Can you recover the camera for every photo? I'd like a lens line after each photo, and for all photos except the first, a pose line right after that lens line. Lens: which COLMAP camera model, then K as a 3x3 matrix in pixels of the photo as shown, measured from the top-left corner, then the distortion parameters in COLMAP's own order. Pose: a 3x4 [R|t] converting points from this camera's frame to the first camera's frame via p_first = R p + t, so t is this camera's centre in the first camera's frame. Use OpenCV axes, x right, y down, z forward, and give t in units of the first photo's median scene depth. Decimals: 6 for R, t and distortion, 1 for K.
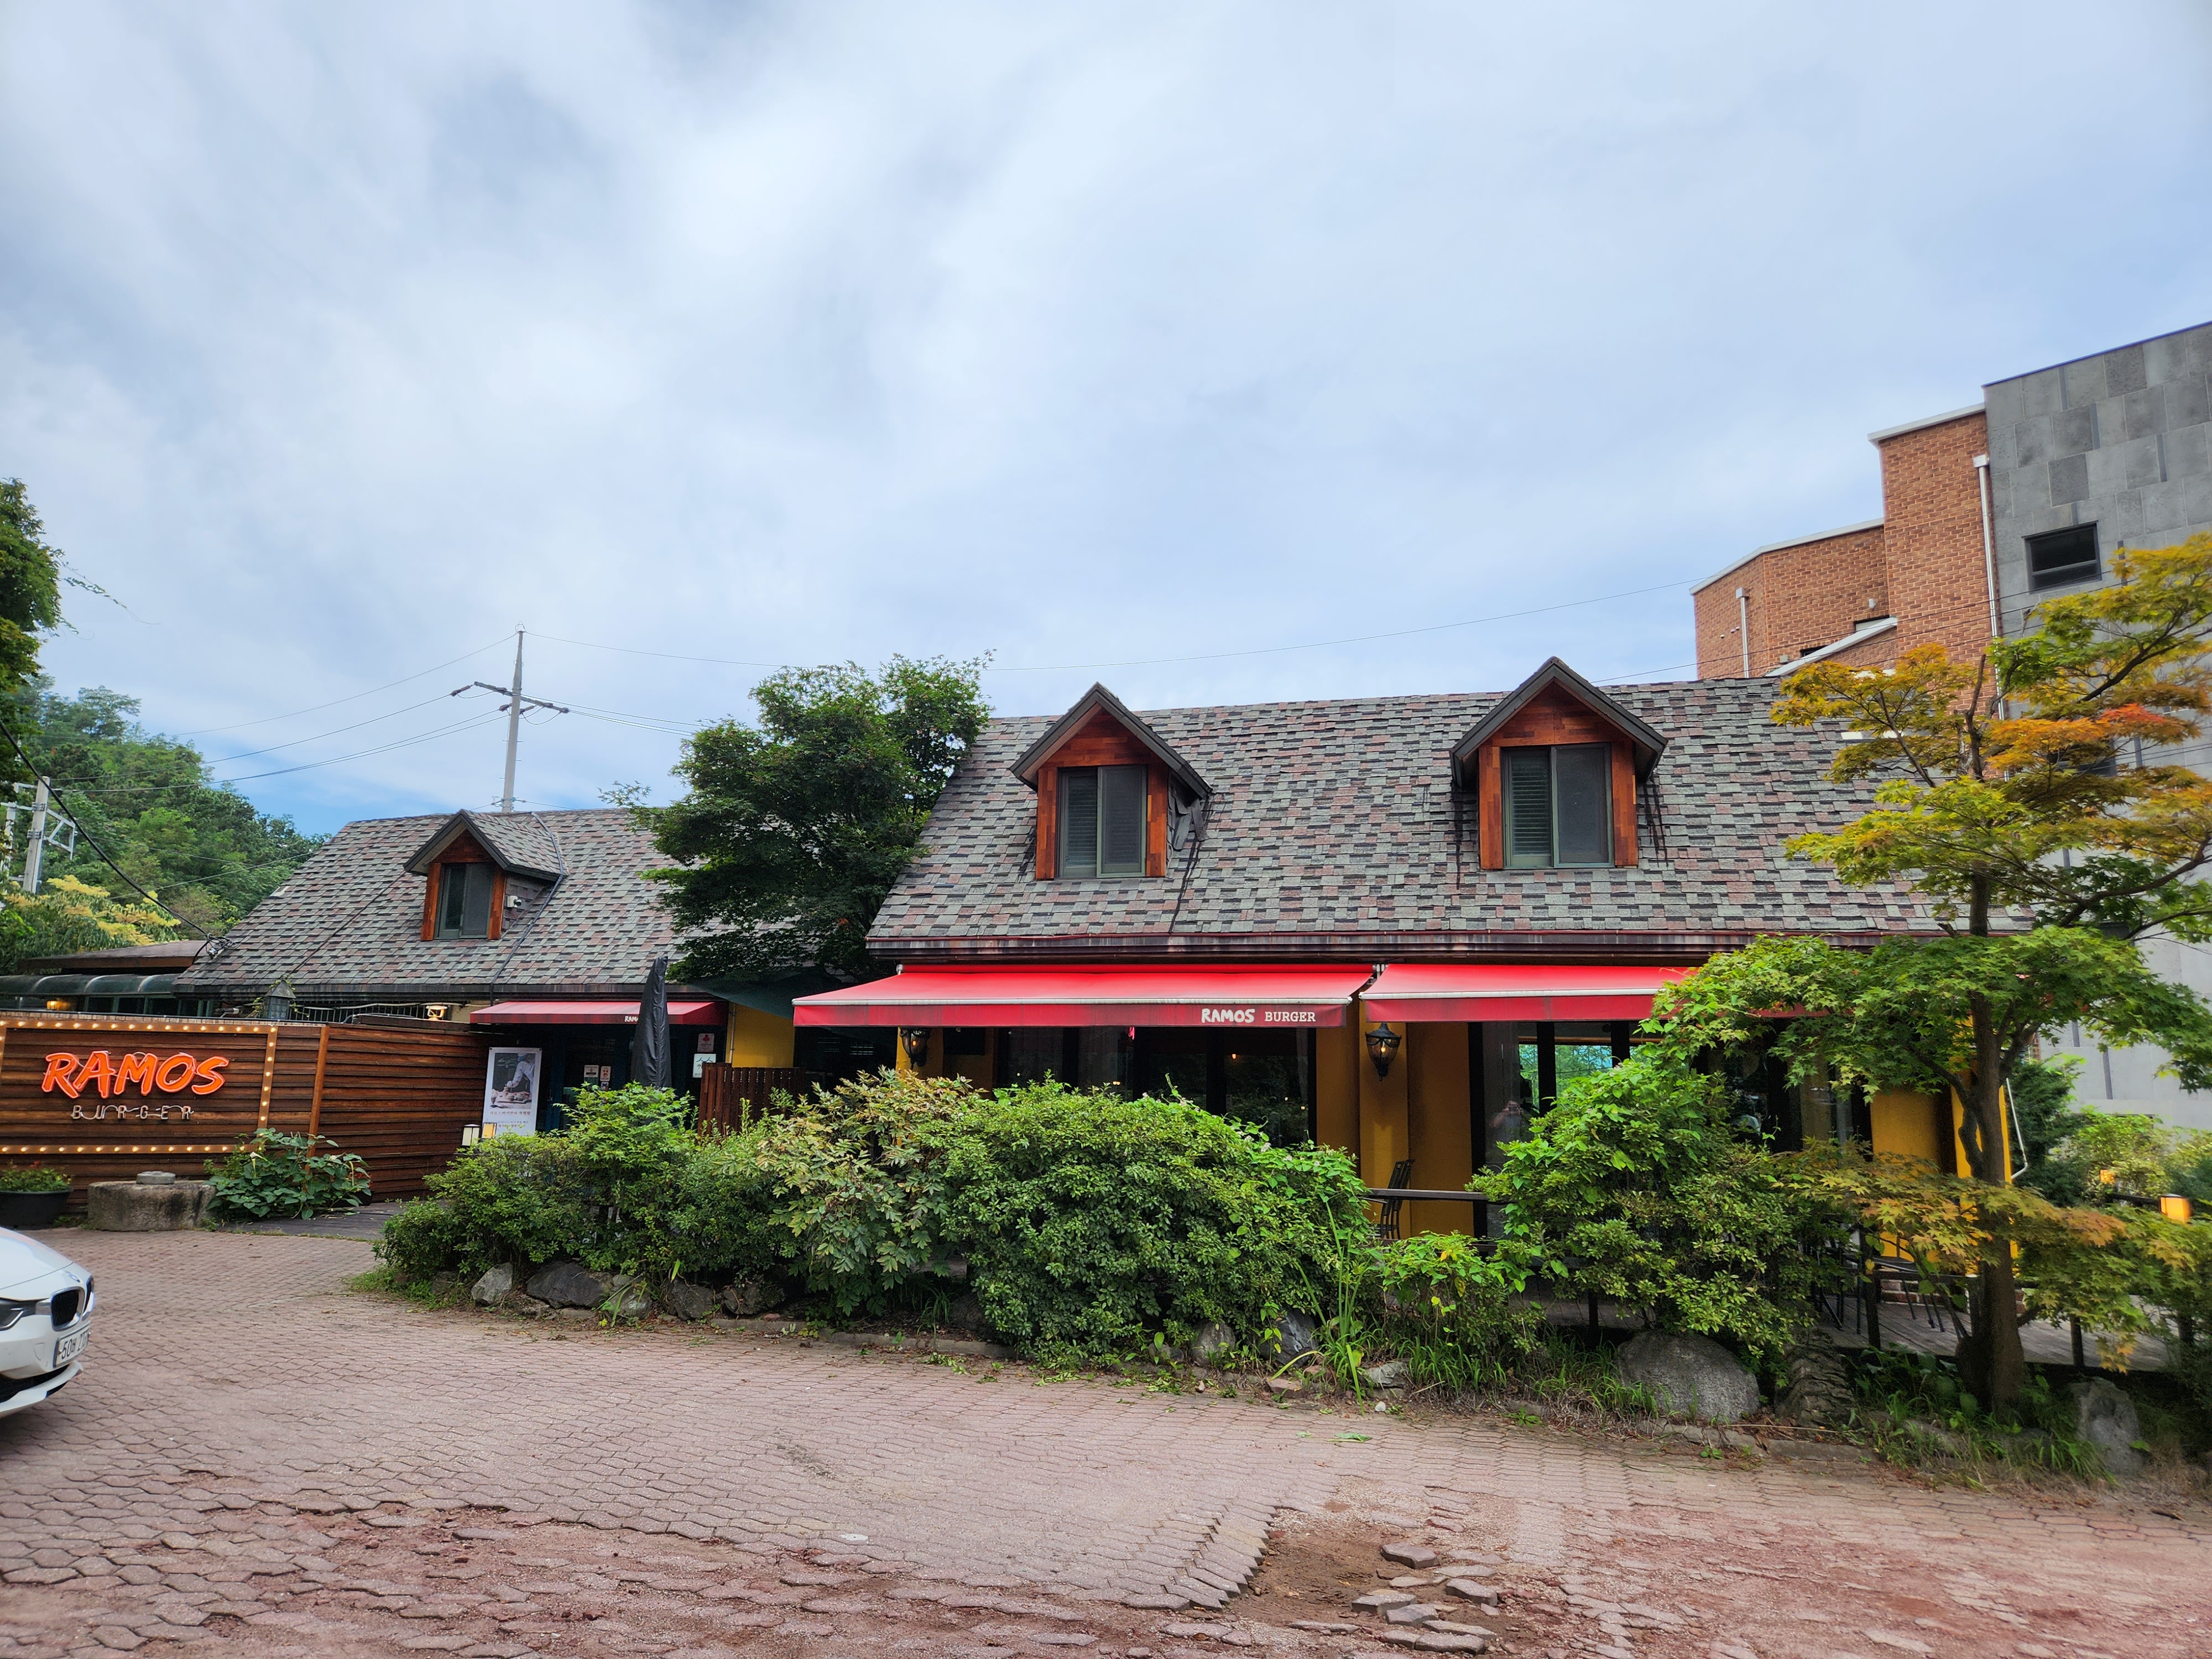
lens RADIAL K [[1548.2, 0, 1106.0], [0, 1548.2, 829.5], [0, 0, 1]] dist [0.050505, -0.003836]
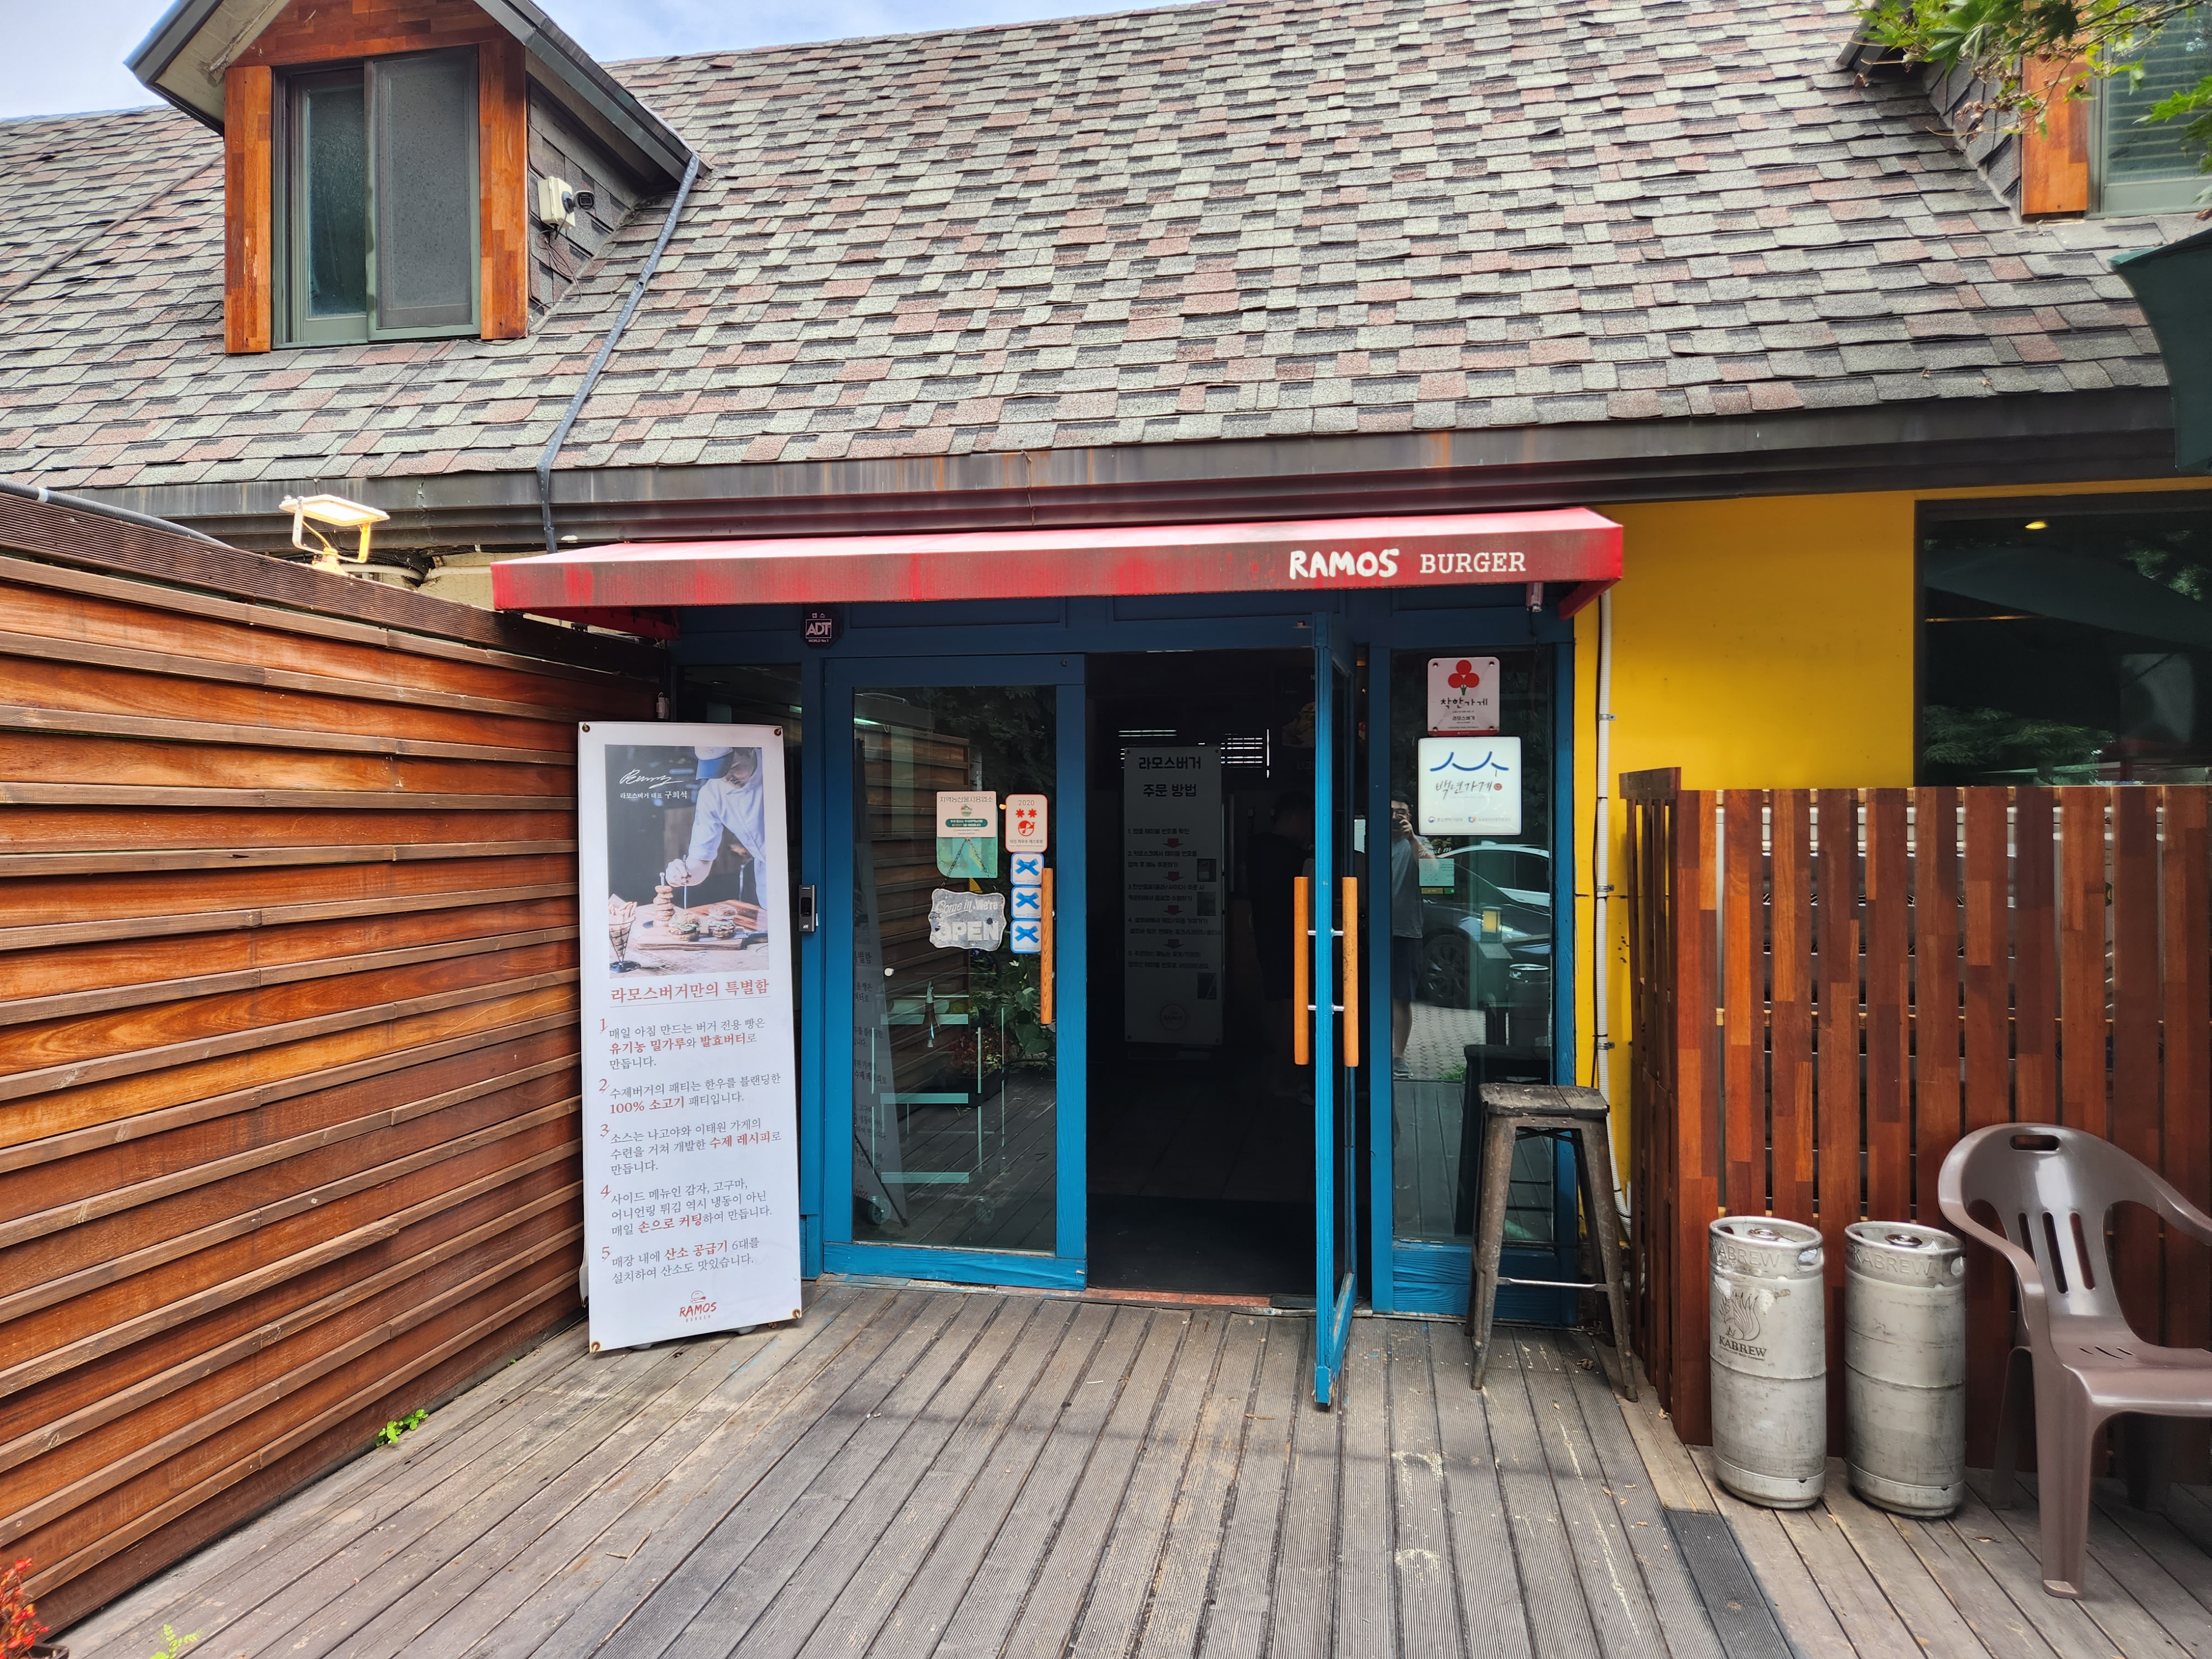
lens RADIAL K [[1548.2, 0, 1106.0], [0, 1548.2, 829.5], [0, 0, 1]] dist [0.050505, -0.003836]
pose [[0.996556, -0.019781, 0.080523, -0.330868], [0.004419, 0.982417, 0.186648, 0.110703], [-0.082799, -0.185649, 0.979121, 0.751611]]
